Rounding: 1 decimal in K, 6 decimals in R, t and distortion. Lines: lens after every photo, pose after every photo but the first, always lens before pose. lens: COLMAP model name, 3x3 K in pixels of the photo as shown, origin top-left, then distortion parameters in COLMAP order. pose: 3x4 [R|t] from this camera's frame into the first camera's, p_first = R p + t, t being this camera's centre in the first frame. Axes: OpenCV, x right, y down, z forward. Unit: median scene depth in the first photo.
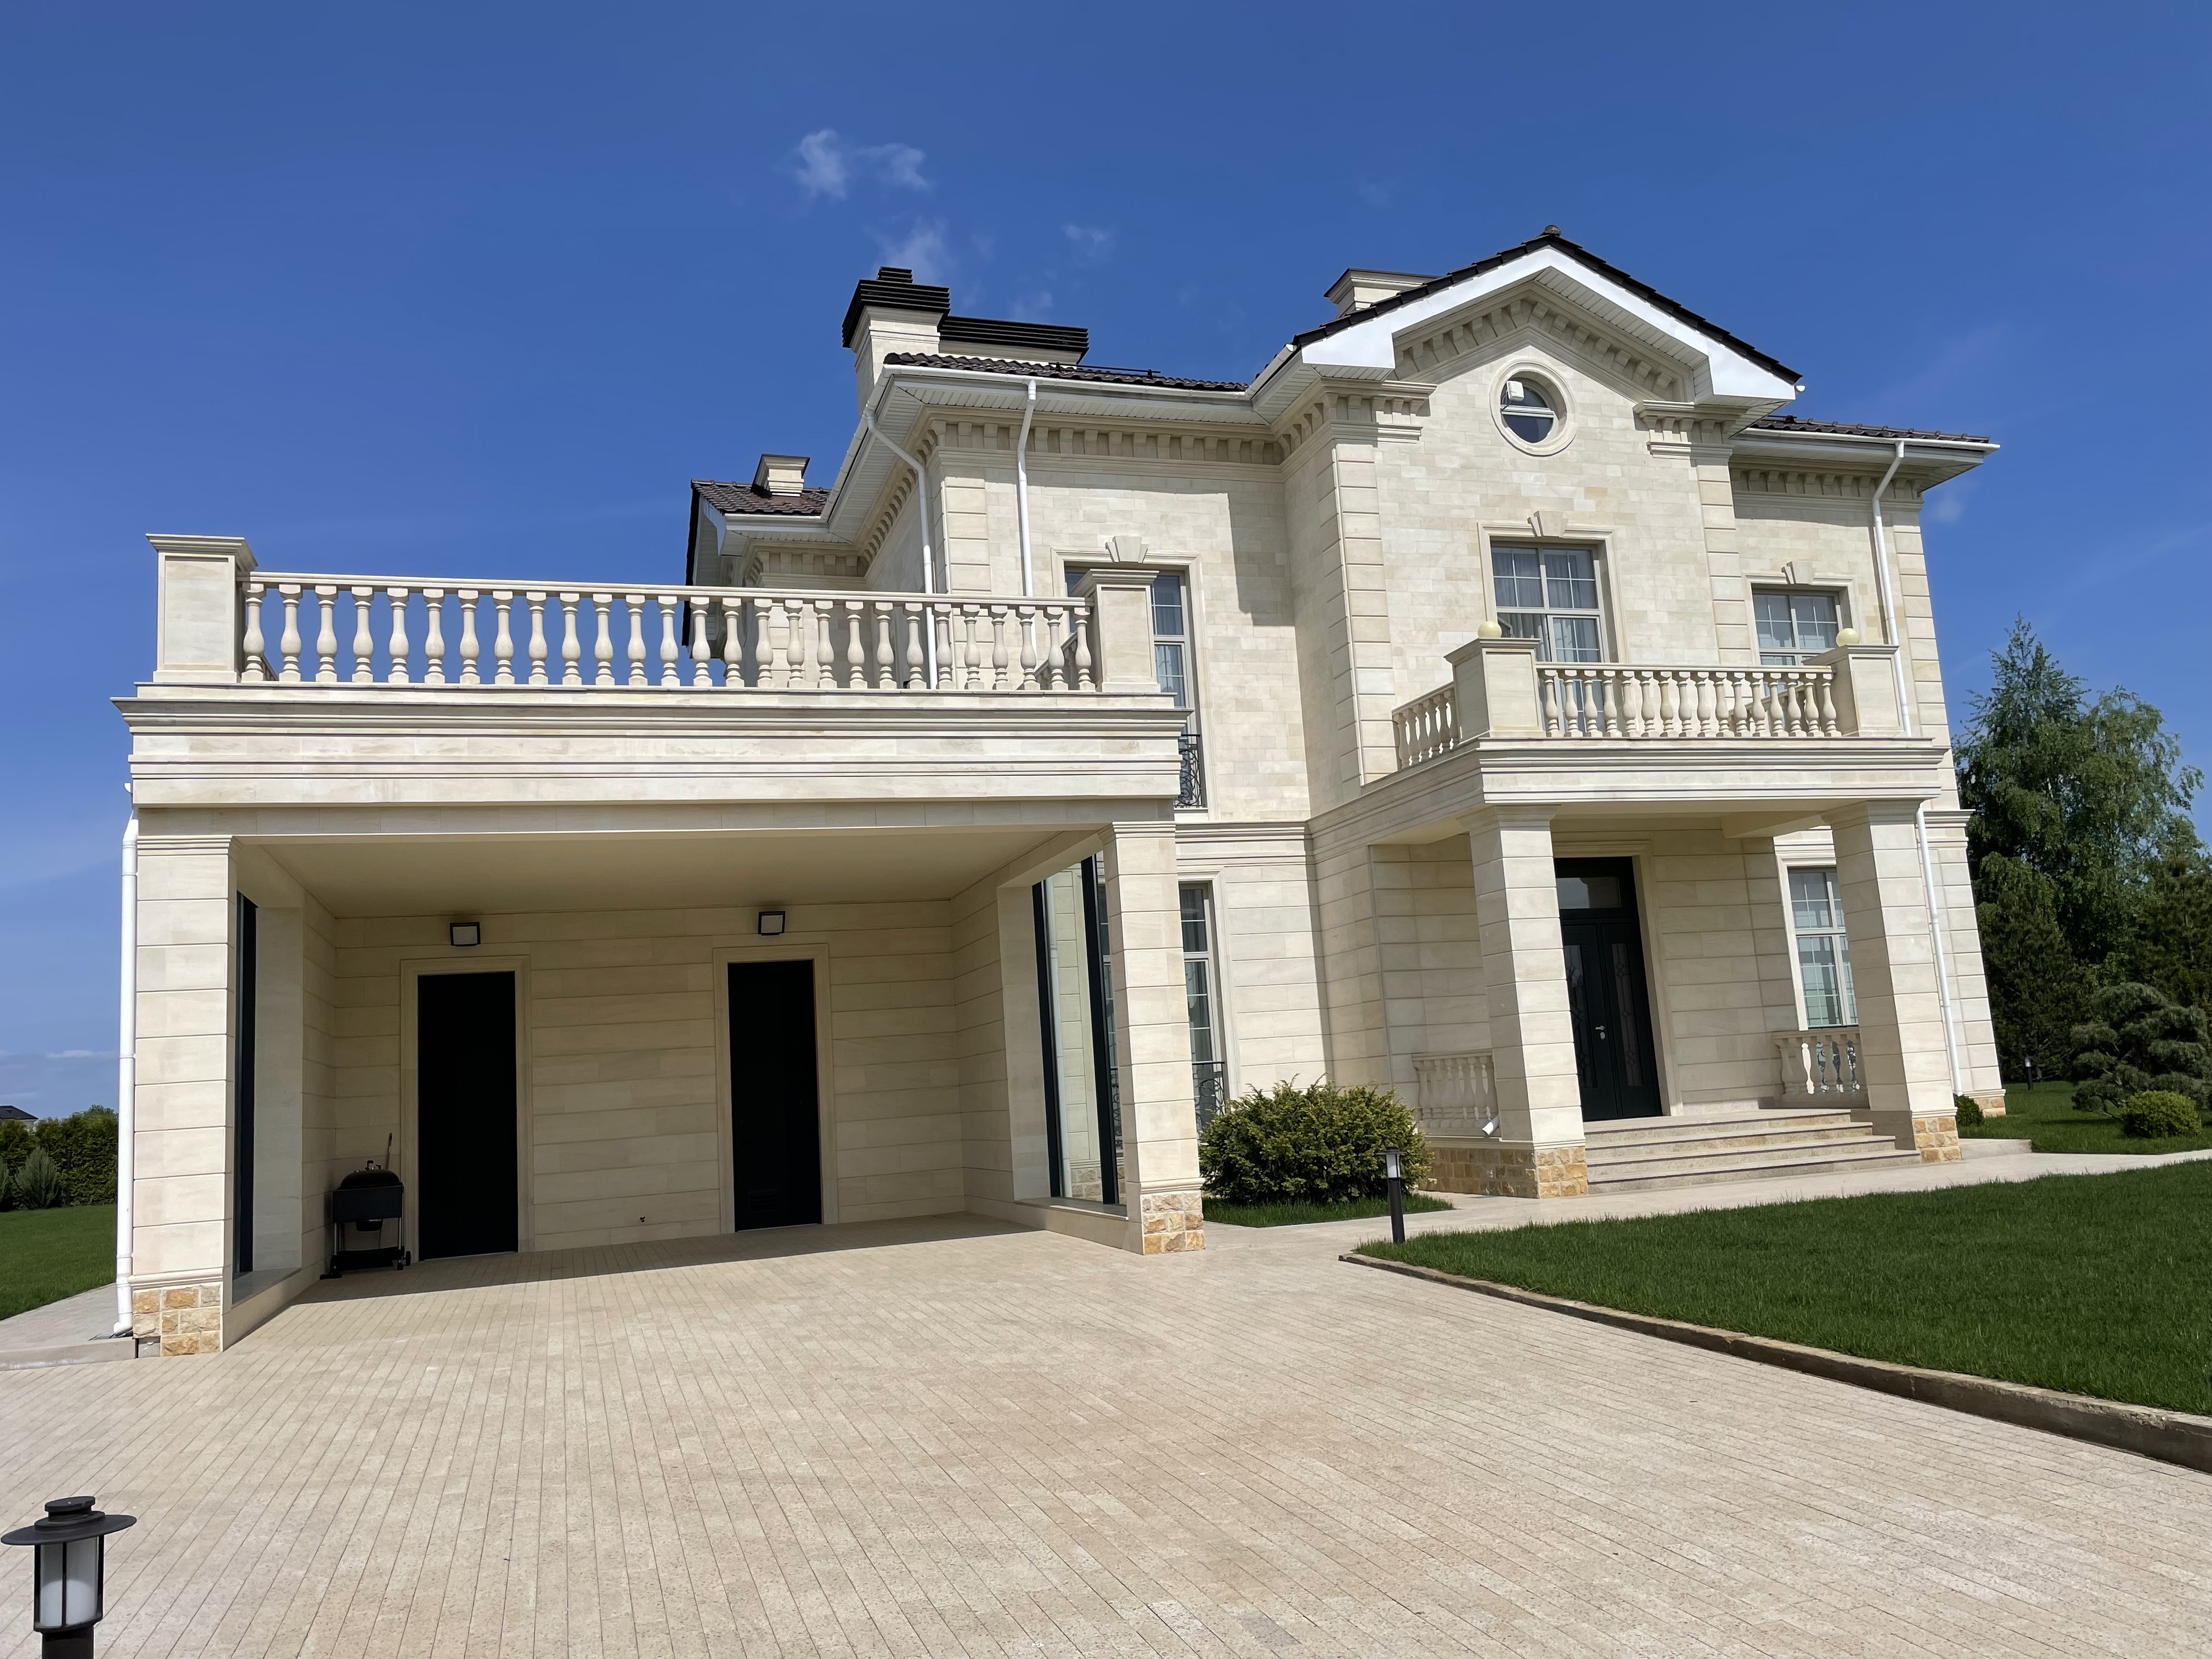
lens RADIAL K [[1674.6, 0, 1113.7], [0, 1674.6, 841.0], [0, 0, 1]] dist [0.091203, -0.123346]
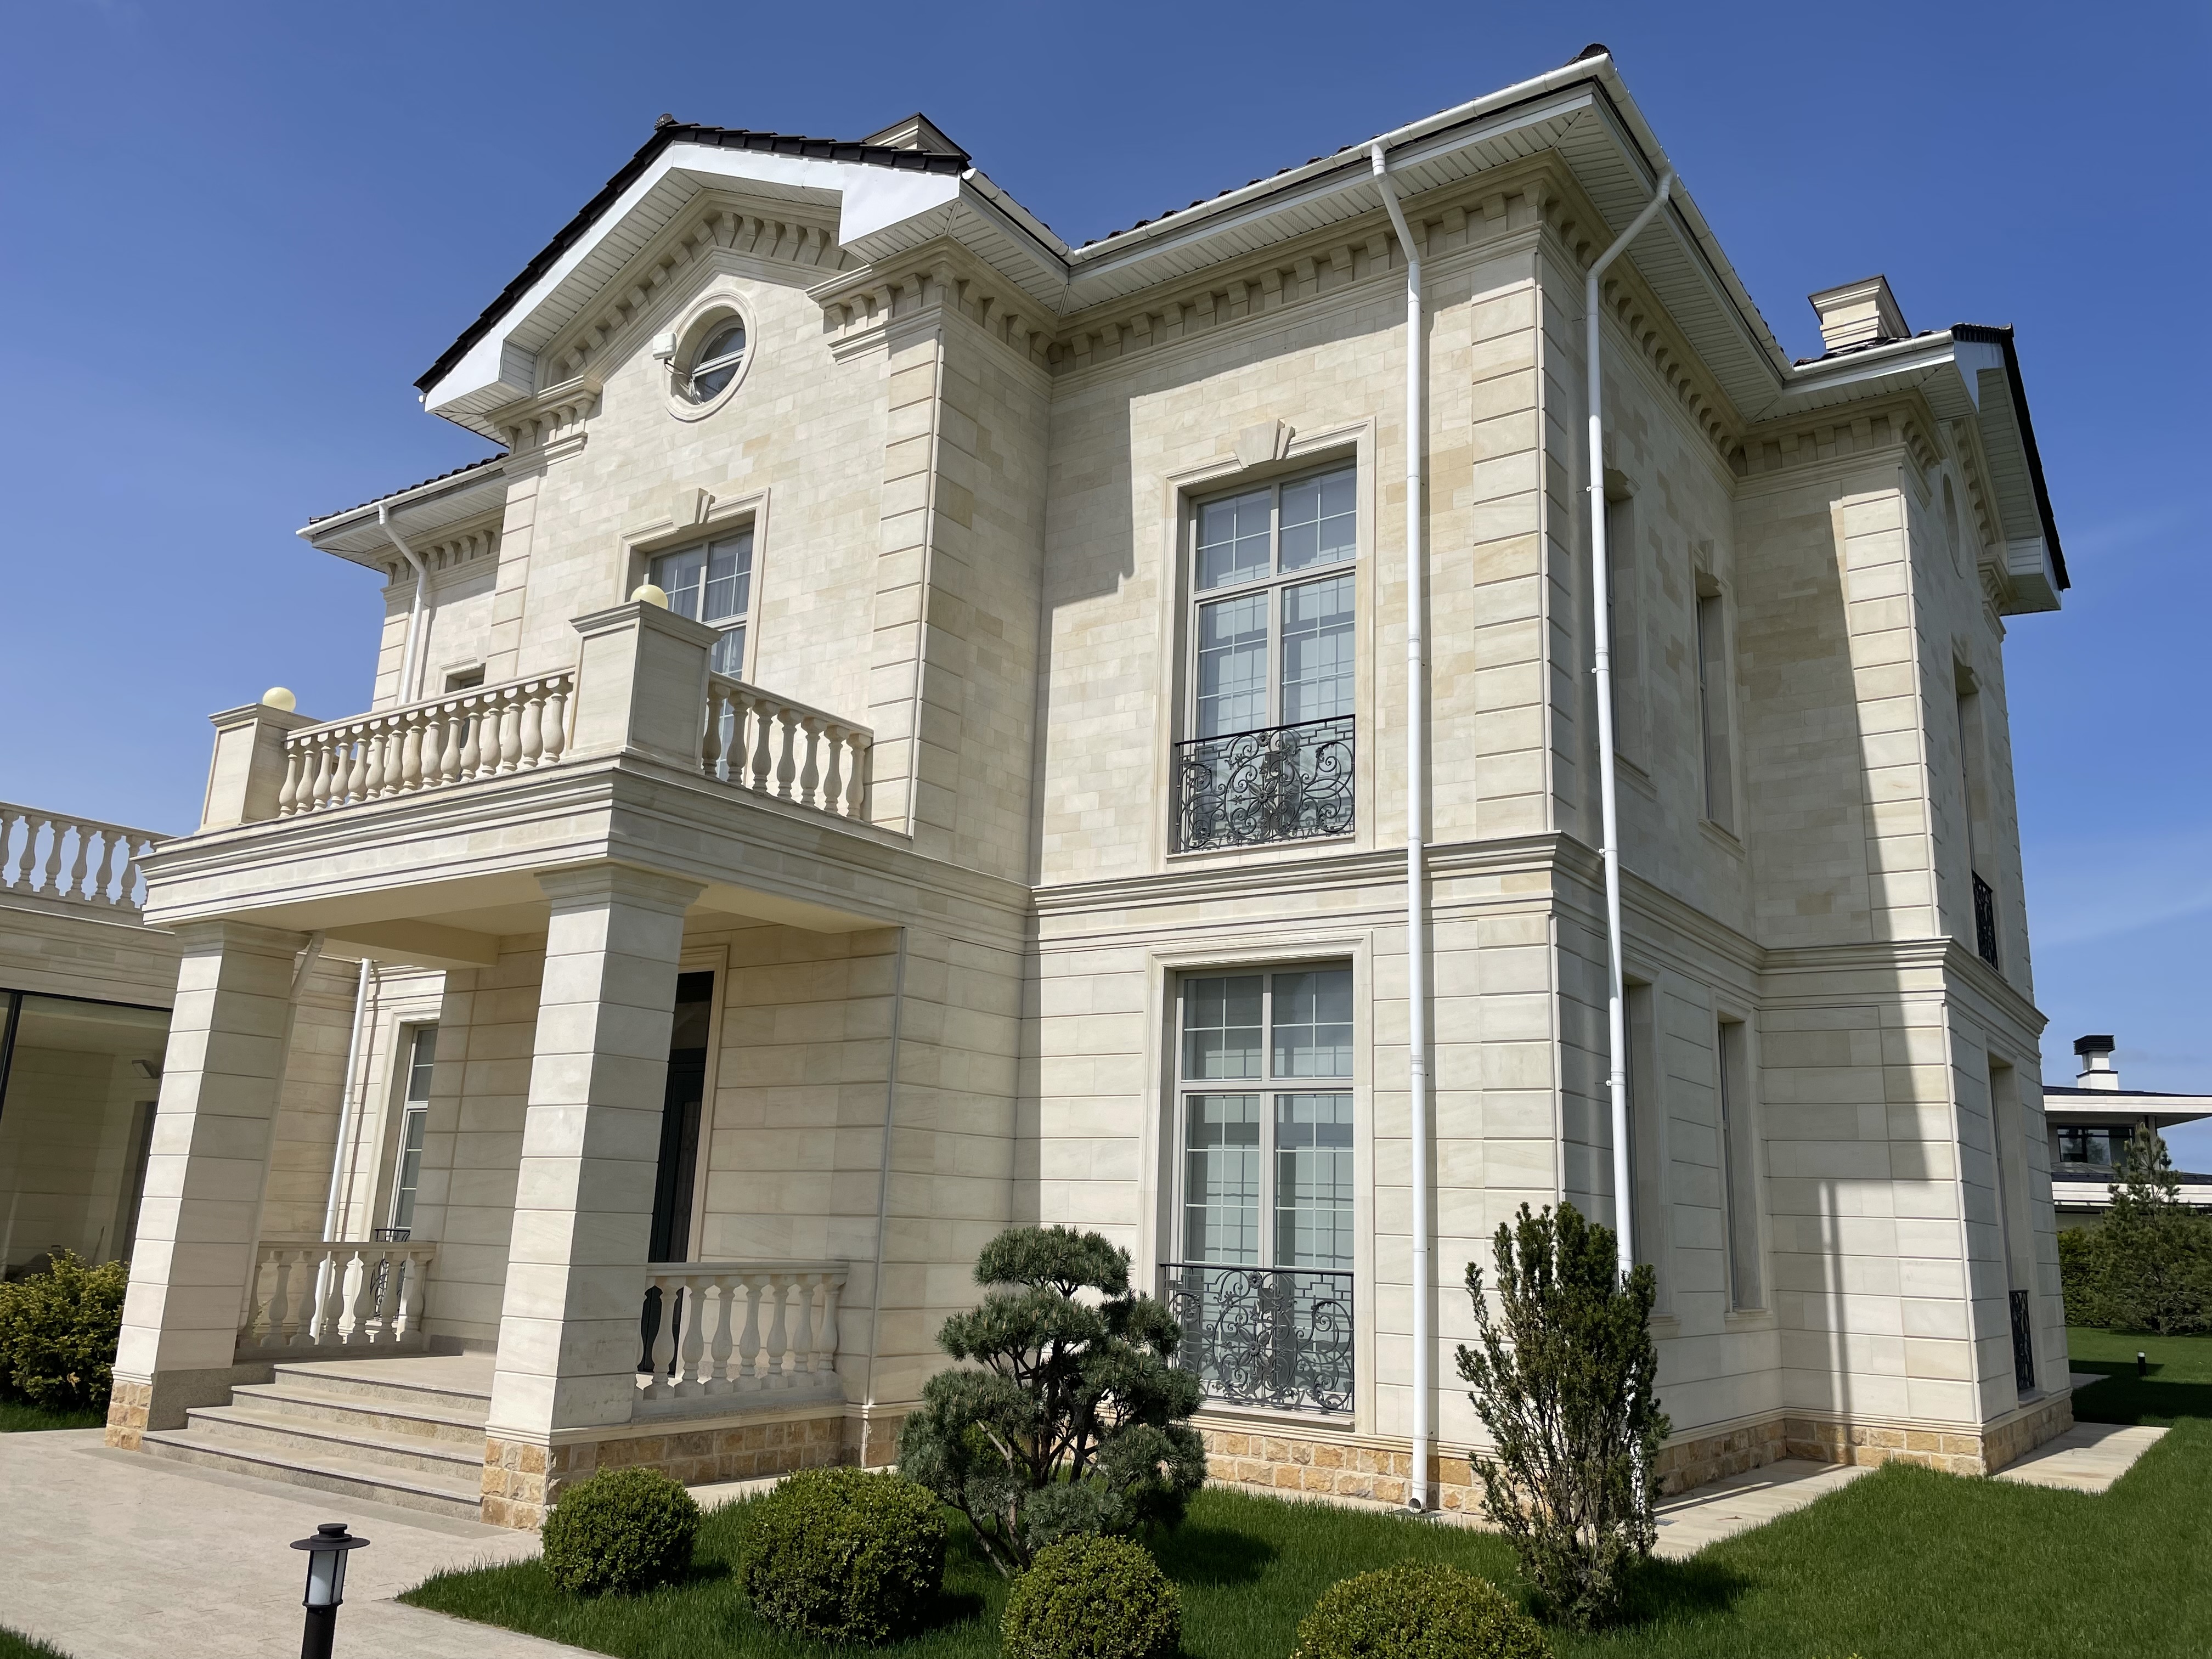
lens RADIAL K [[1674.6, 0, 1123.1], [0, 1674.6, 820.2], [0, 0, 1]] dist [0.091203, -0.123346]
pose [[0.598562, -0.101798, -0.794582, 0.929829], [0.043934, 0.994572, -0.094324, 0.019911], [0.799871, 0.021550, 0.599785, 0.721779]]
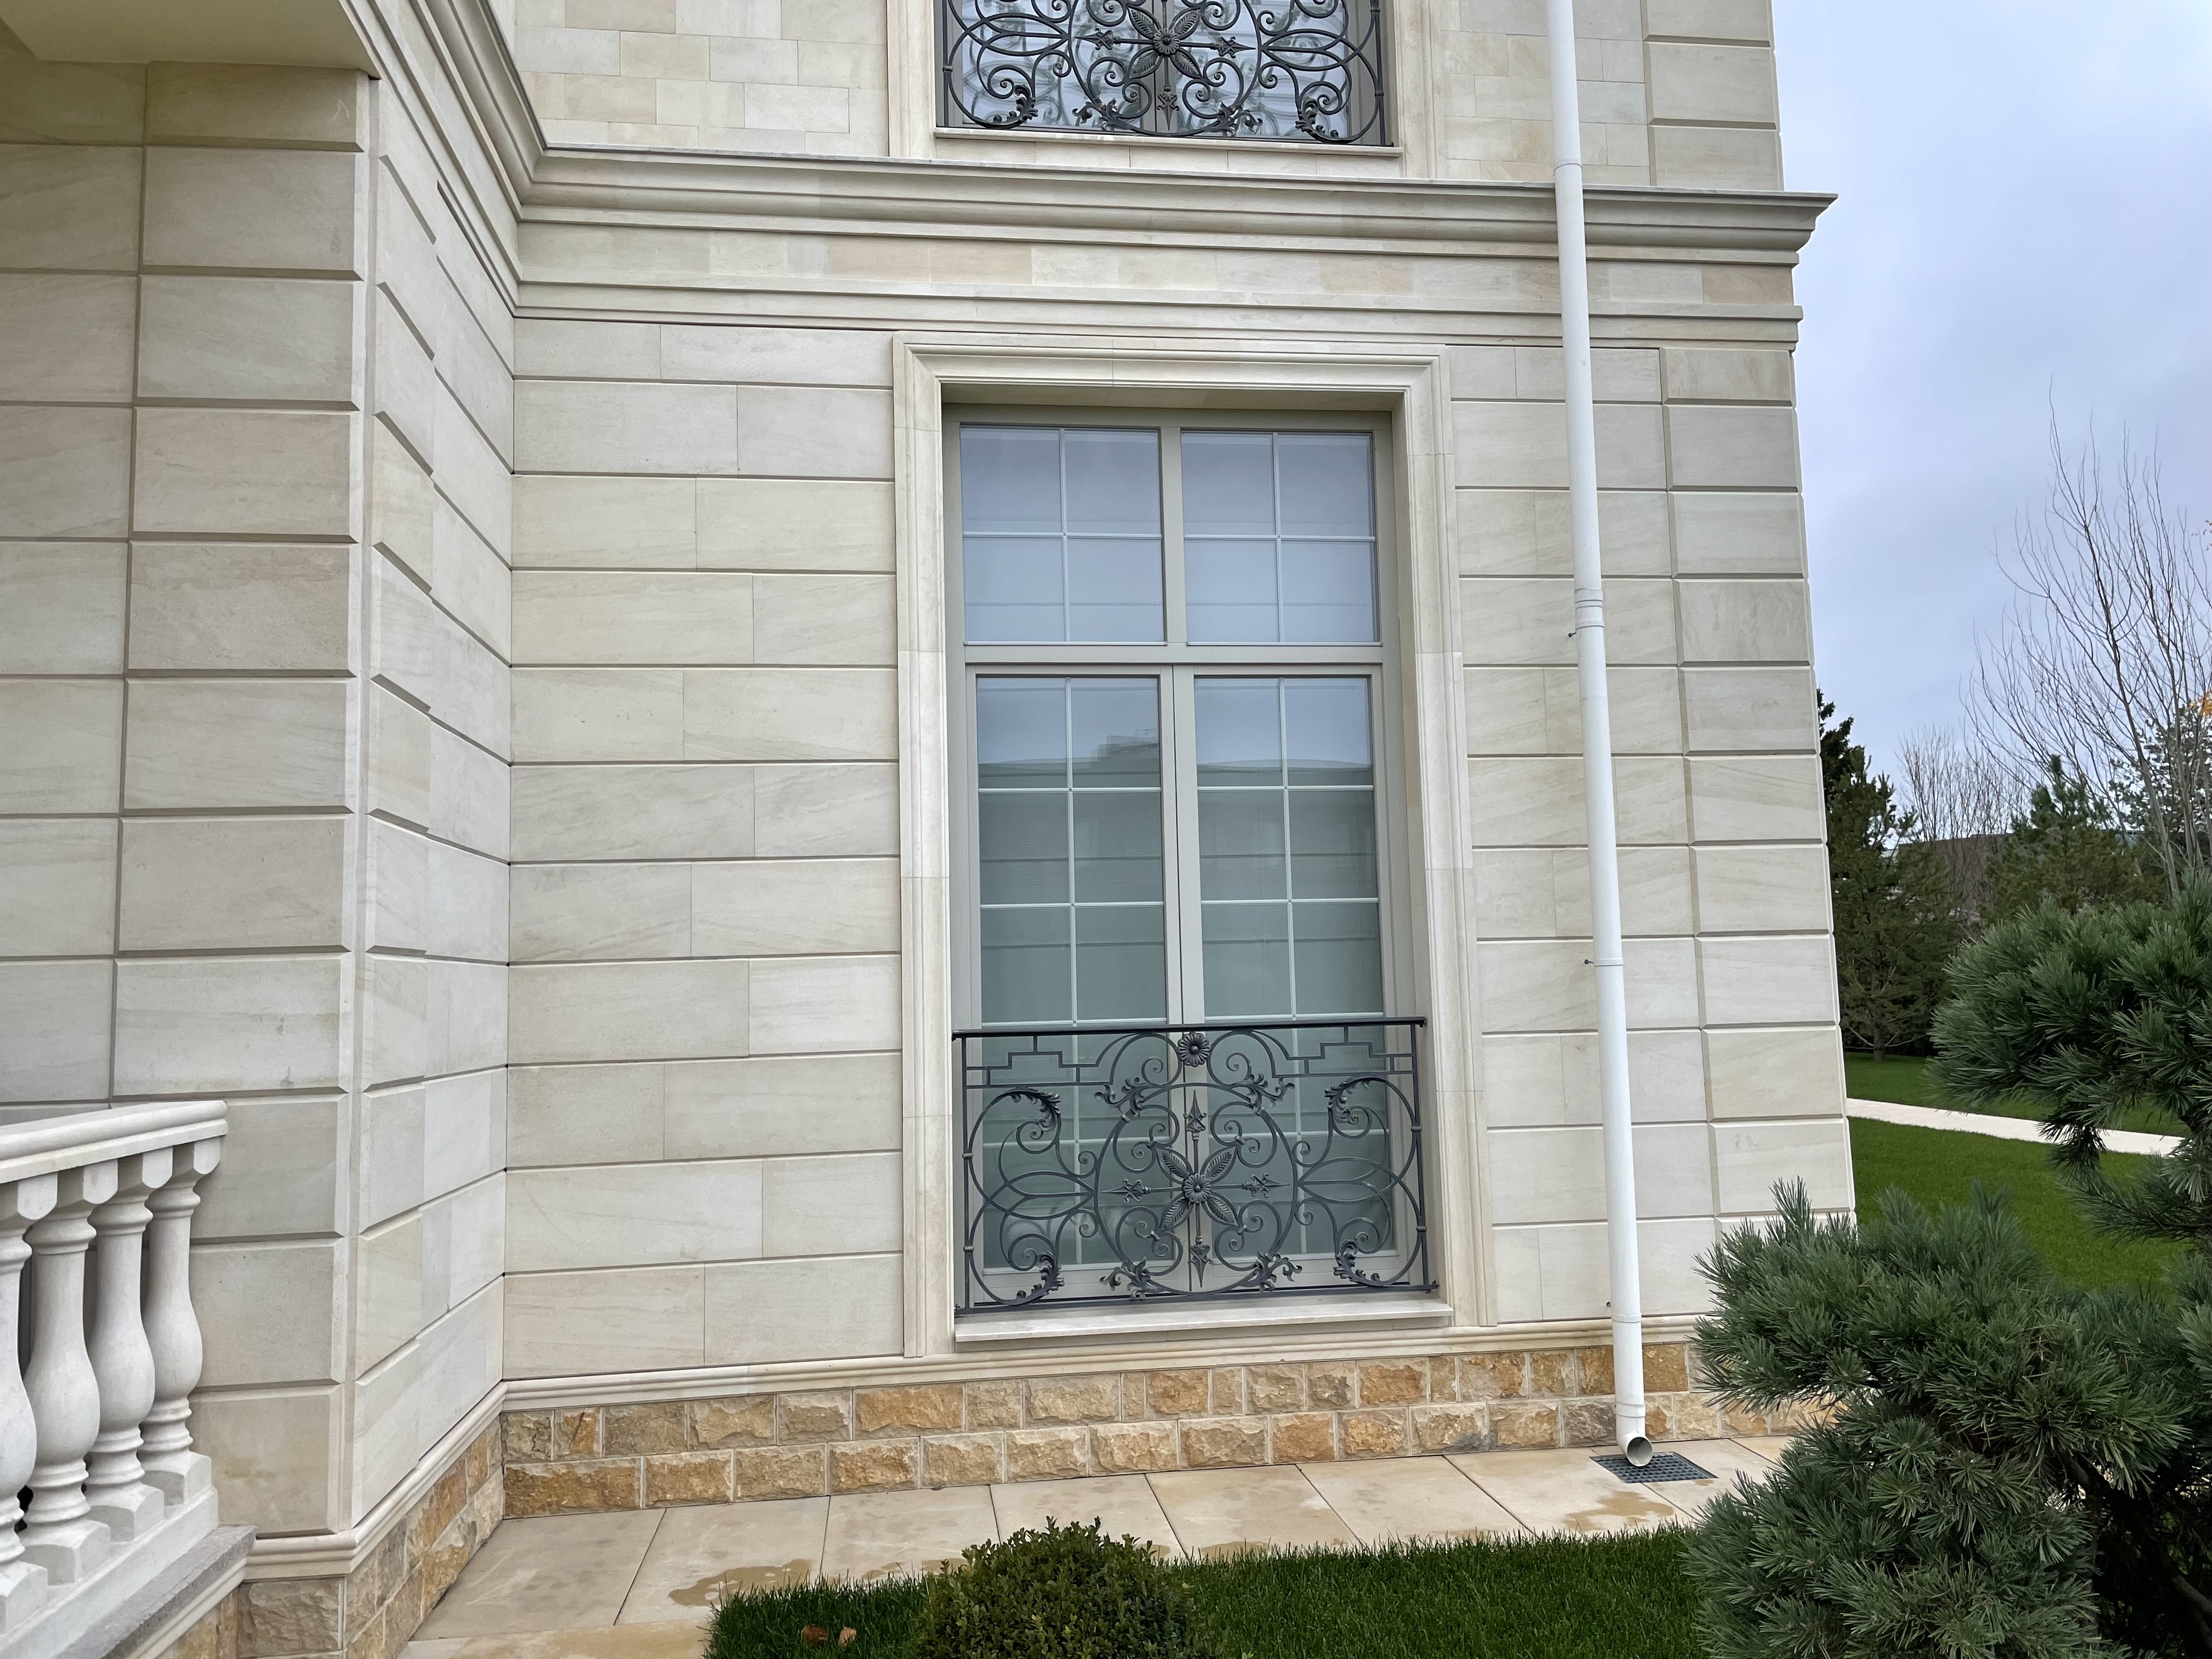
lens RADIAL K [[1674.6, 0, 1121.0], [0, 1674.6, 814.2], [0, 0, 1]] dist [0.091203, -0.123346]
pose [[0.982984, 0.023732, -0.182151, 0.520547], [-0.013676, 0.998322, 0.056268, 0.070543], [0.183181, -0.052819, 0.981659, 0.839832]]
